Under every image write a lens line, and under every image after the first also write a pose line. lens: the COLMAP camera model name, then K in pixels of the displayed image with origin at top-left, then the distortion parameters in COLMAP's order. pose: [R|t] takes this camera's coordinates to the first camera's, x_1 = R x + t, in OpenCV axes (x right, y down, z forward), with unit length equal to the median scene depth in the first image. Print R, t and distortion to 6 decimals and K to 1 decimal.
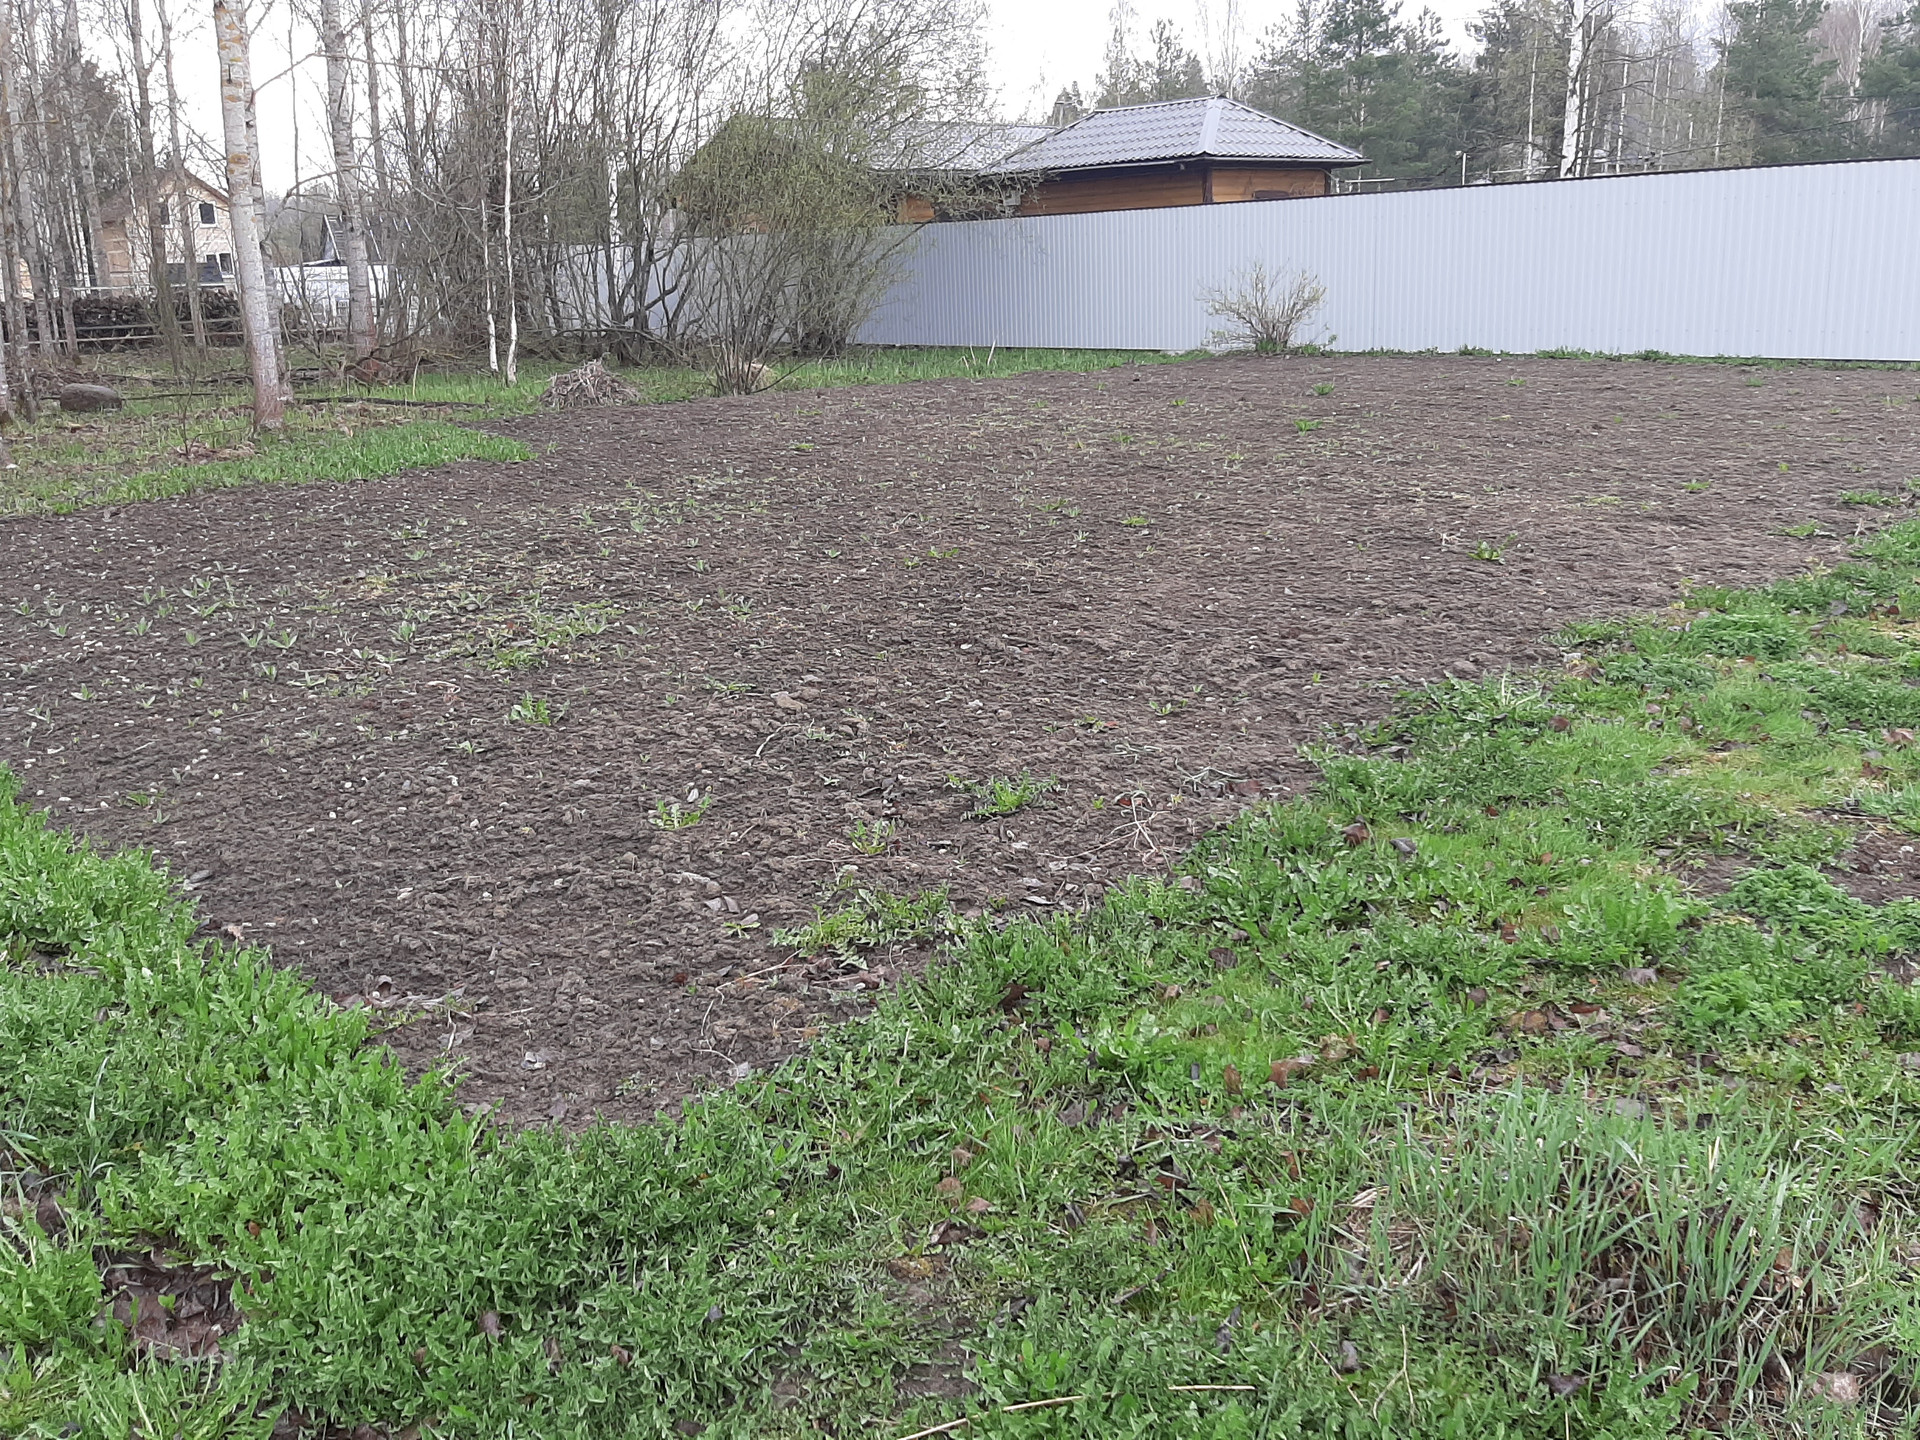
lens RADIAL K [[1659.7, 0, 982.8], [0, 1659.7, 720.5], [0, 0, 1]] dist [0.104420, -0.210328]
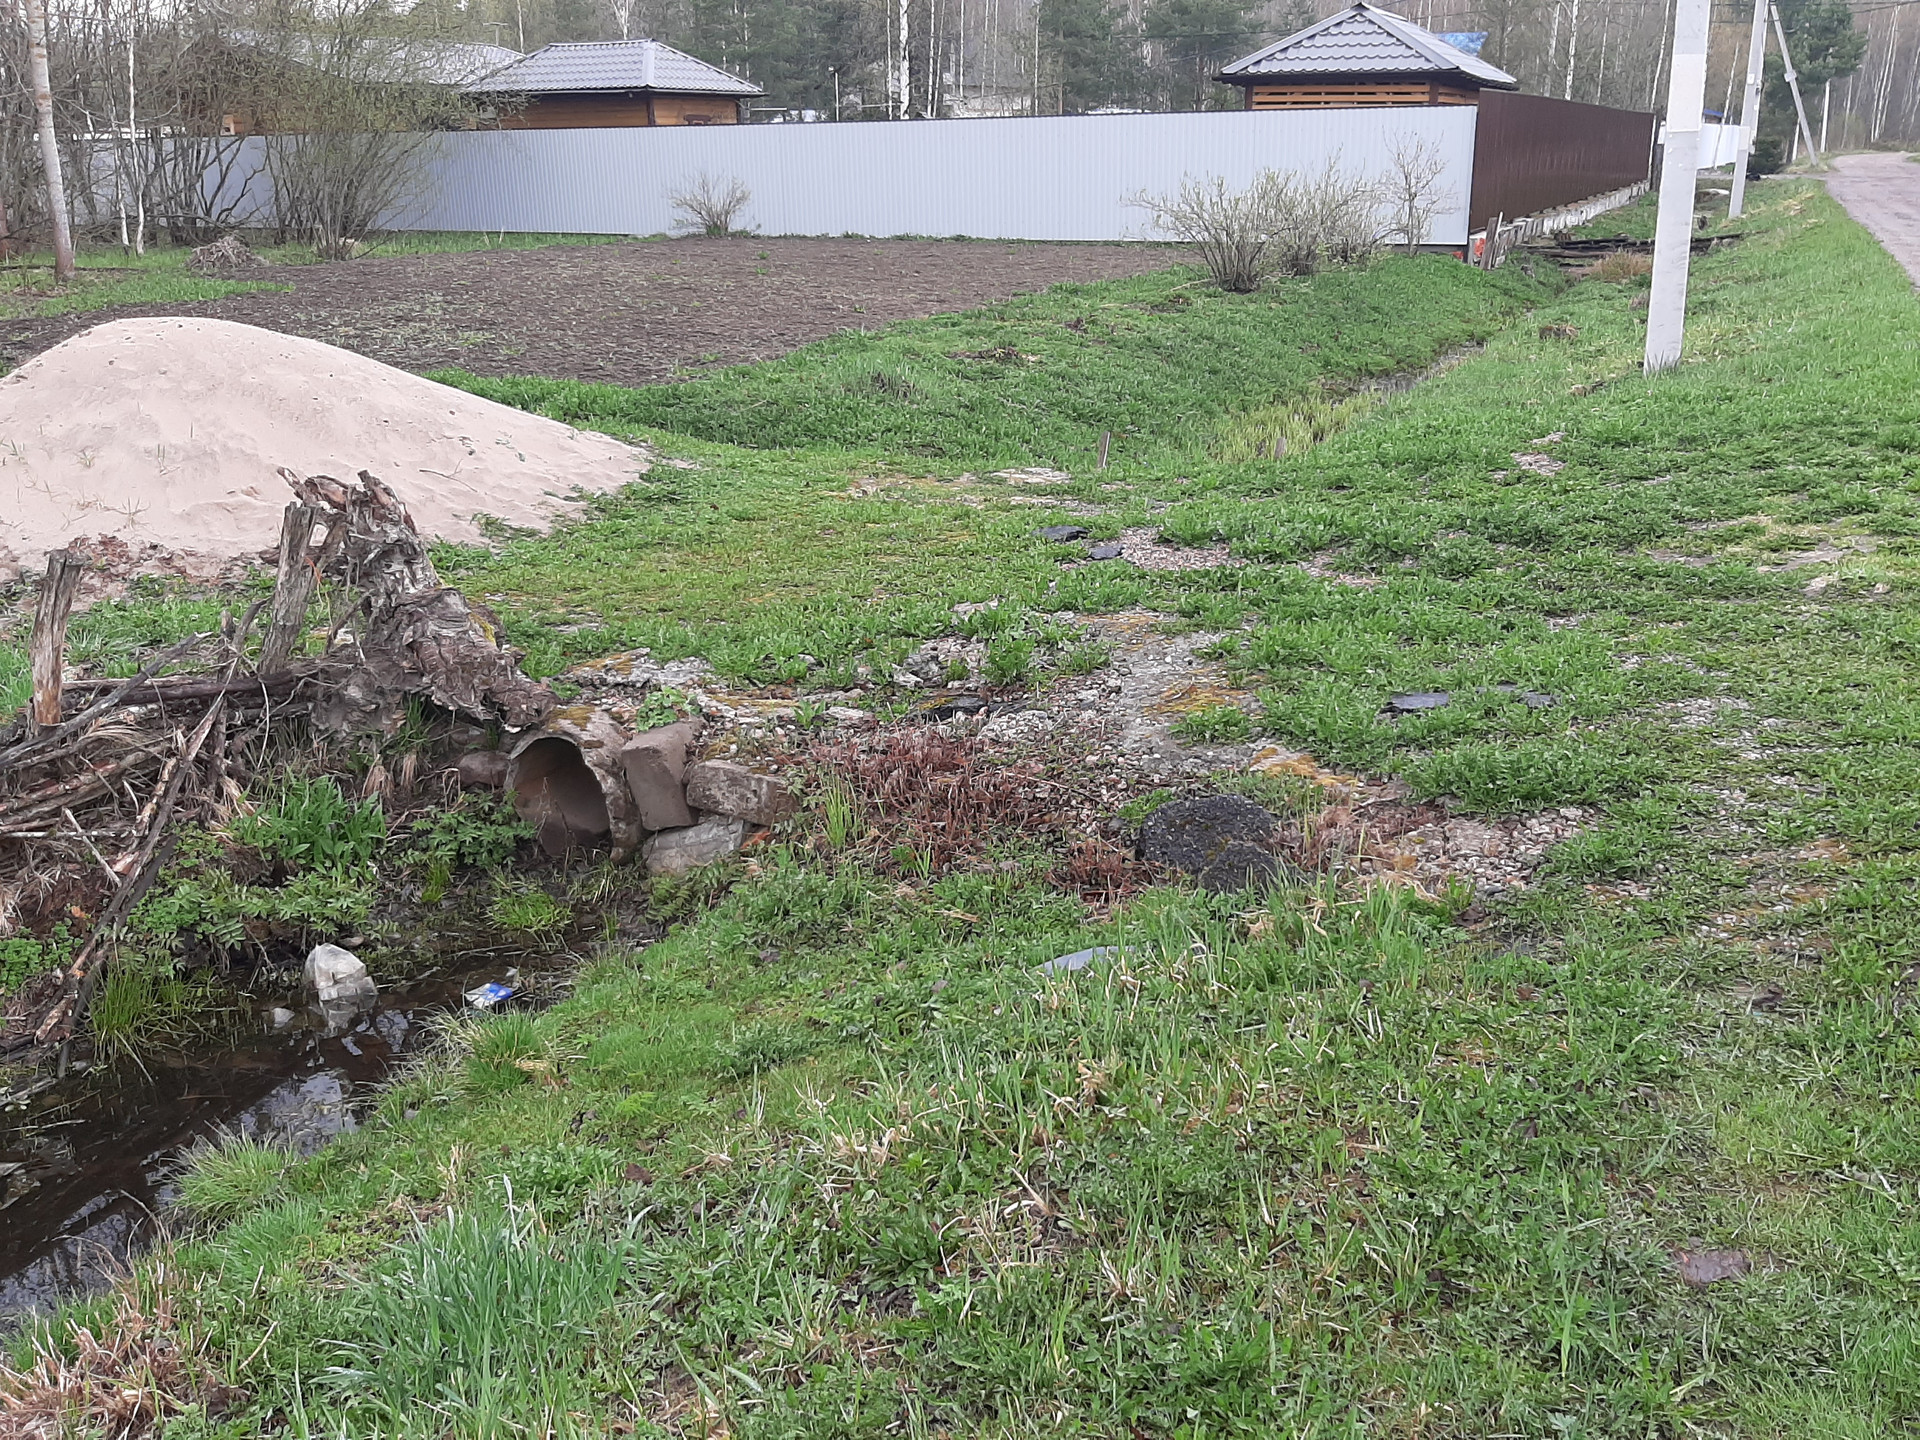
lens RADIAL K [[1659.7, 0, 982.8], [0, 1659.7, 720.5], [0, 0, 1]] dist [0.104420, -0.210328]
pose [[0.938926, -0.092205, 0.331537, -0.128079], [0.074980, 0.995103, 0.064407, 0.118576], [-0.335852, -0.035615, 0.941241, -0.444049]]
